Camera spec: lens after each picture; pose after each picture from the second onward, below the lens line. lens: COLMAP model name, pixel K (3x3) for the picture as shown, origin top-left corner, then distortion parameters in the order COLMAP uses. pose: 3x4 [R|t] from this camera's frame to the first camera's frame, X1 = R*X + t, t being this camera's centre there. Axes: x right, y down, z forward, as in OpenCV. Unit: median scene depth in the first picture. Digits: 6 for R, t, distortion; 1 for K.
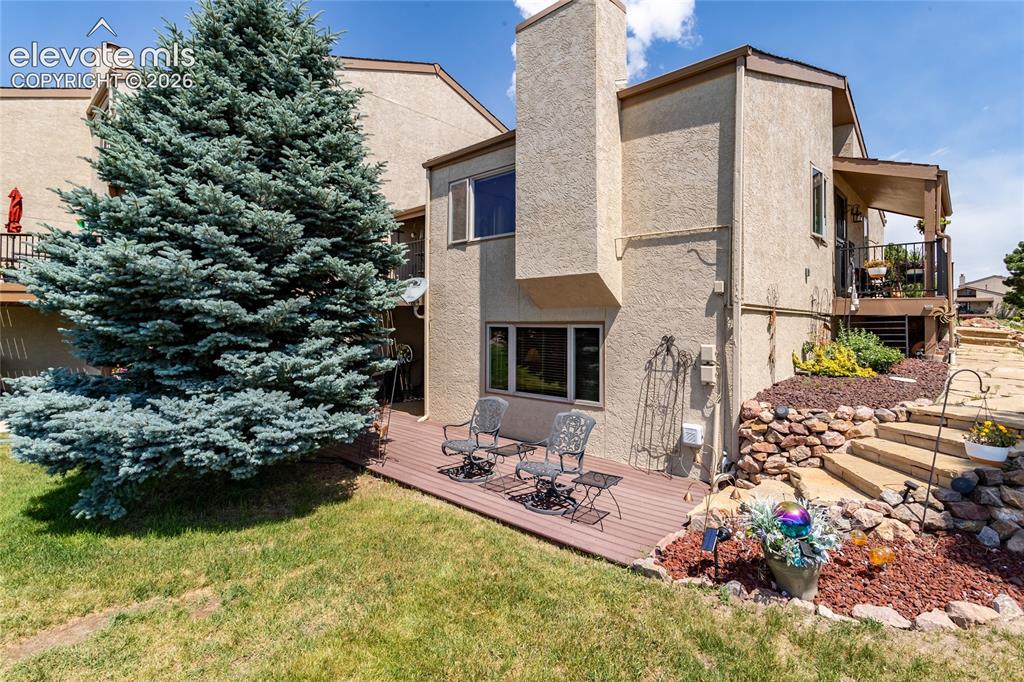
lens RADIAL K [[478.3, 0, 508.9], [0, 478.3, 323.2], [0, 0, 1]] dist [-0.000400, -0.000046]
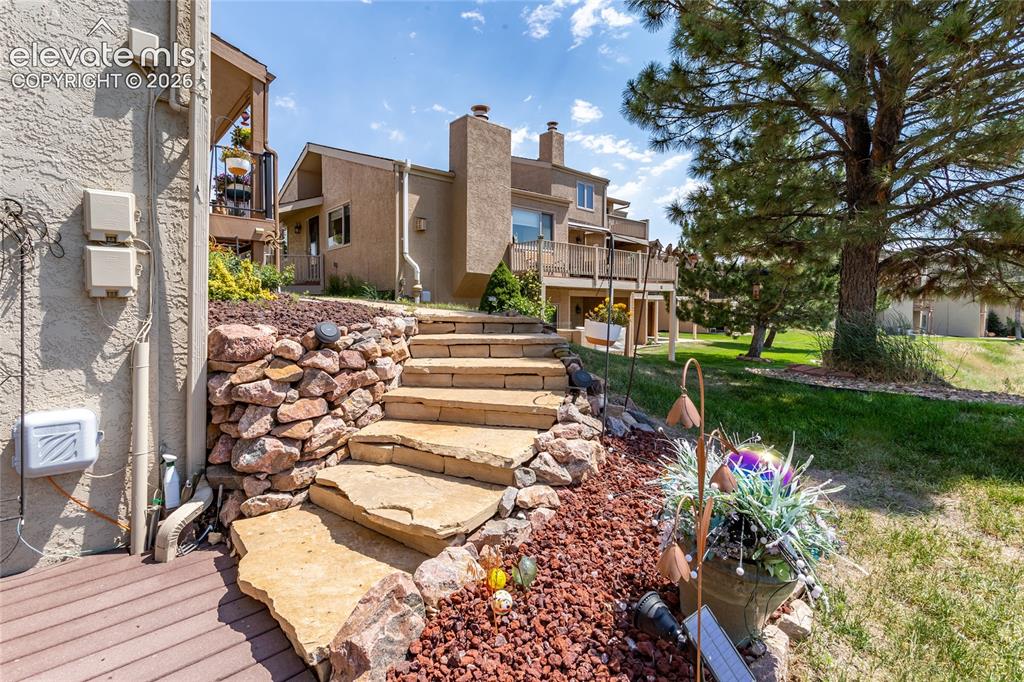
lens RADIAL K [[478.3, 0, 508.9], [0, 478.3, 323.2], [0, 0, 1]] dist [-0.000400, -0.000046]
pose [[0.088623, -0.035008, 0.995450, 0.071530], [-0.014603, 0.999229, 0.036441, 0.144954], [-0.995958, -0.017766, 0.088044, 0.719504]]
